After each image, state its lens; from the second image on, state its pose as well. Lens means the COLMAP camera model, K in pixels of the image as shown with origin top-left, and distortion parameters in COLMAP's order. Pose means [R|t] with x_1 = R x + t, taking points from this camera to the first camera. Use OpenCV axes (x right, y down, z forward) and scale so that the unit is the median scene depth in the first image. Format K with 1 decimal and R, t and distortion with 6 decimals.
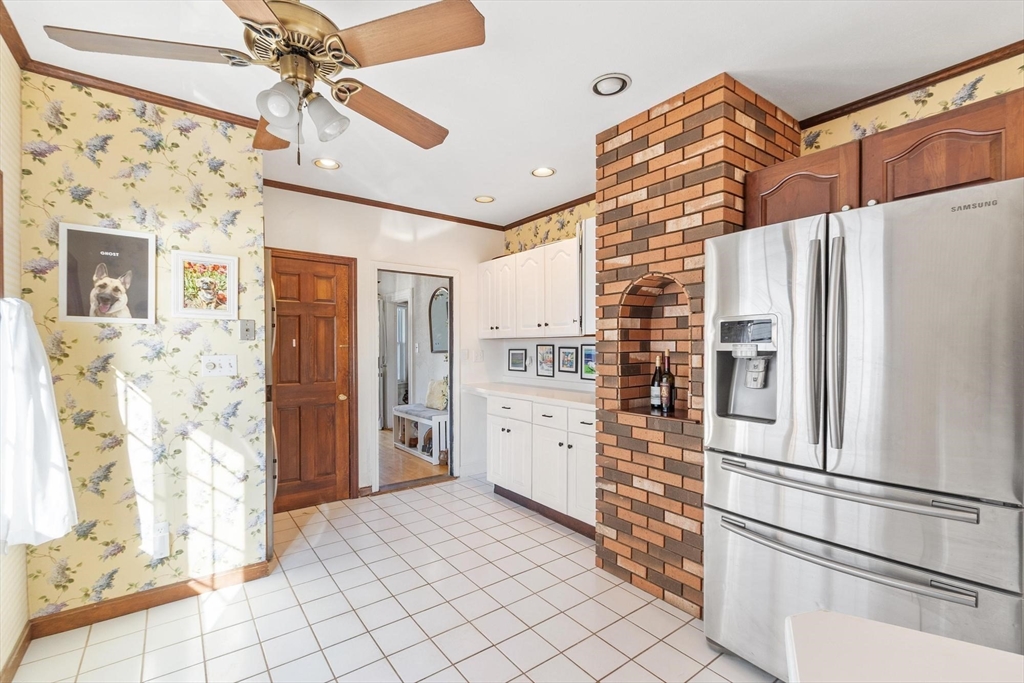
lens RADIAL K [[452.0, 0, 495.4], [0, 452.0, 354.5], [0, 0, 1]] dist [-0.000032, -0.000682]
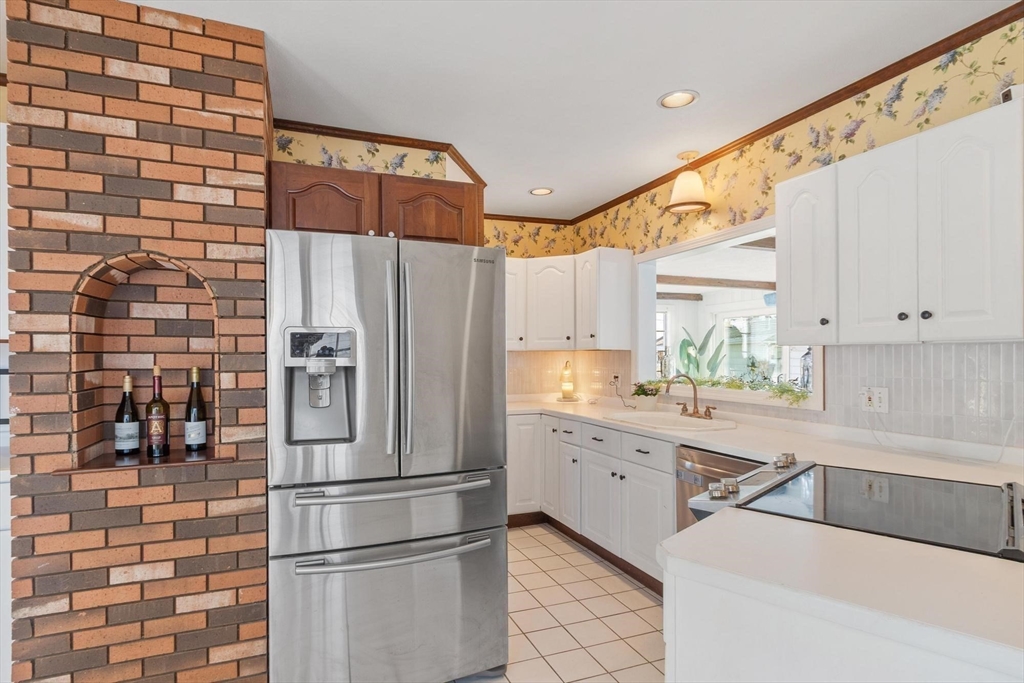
lens RADIAL K [[532.8, 0, 510.5], [0, 532.8, 357.8], [0, 0, 1]] dist [0.003604, -0.003233]
pose [[0.232788, -0.003236, 0.972522, -0.289732], [0.019094, 0.999817, -0.001243, -0.012356], [-0.972340, 0.018859, 0.232807, 0.287545]]
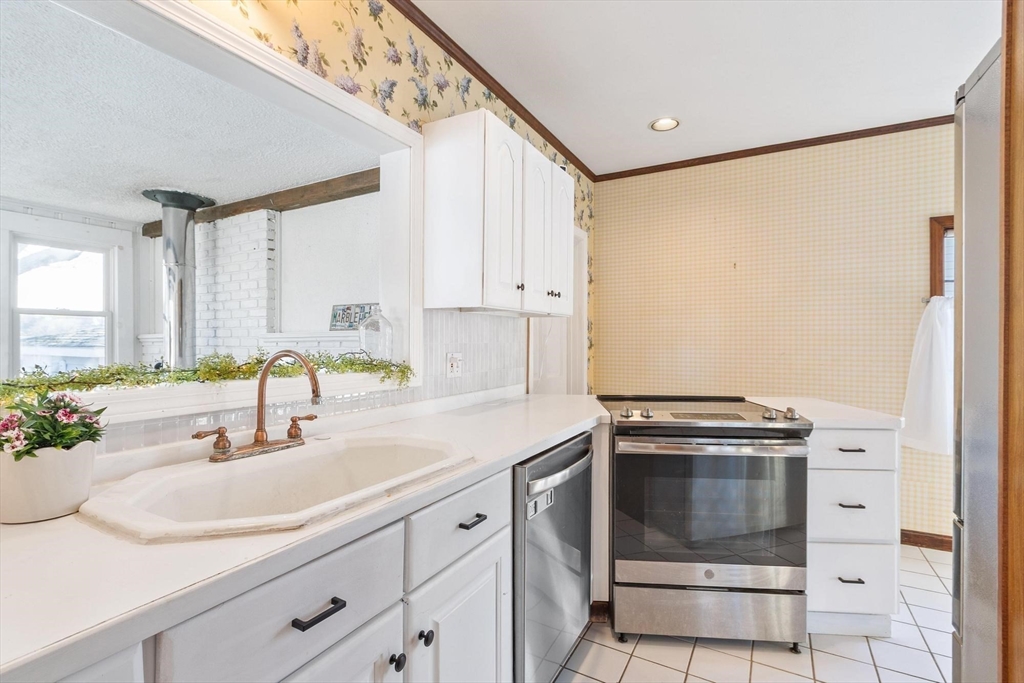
lens RADIAL K [[475.7, 0, 504.2], [0, 475.7, 339.0], [0, 0, 1]] dist [0.000069, 0.000028]
pose [[-0.912187, -0.002465, -0.409767, 1.130741], [-0.008655, 0.999875, 0.013254, 0.014921], [0.409683, 0.015637, -0.912094, 0.730849]]
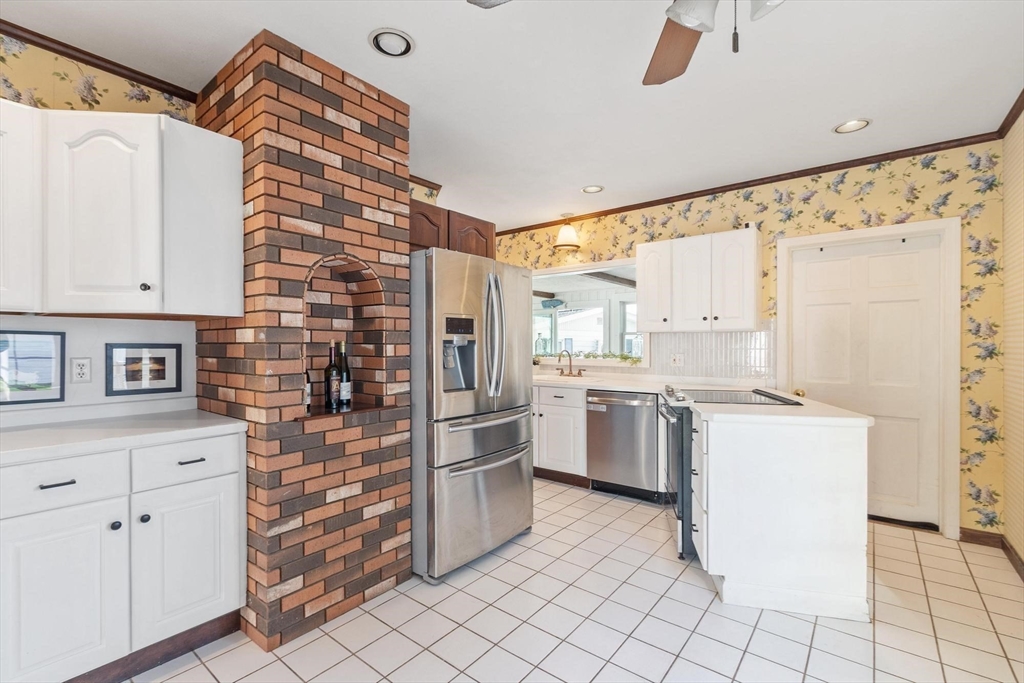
lens RADIAL K [[452.0, 0, 508.5], [0, 452.0, 348.6], [0, 0, 1]] dist [-0.000032, -0.000682]
pose [[-0.274881, -0.007147, 0.961452, -0.597998], [0.018595, 0.999746, 0.012748, 0.002083], [-0.961298, 0.021382, -0.274678, 0.918270]]
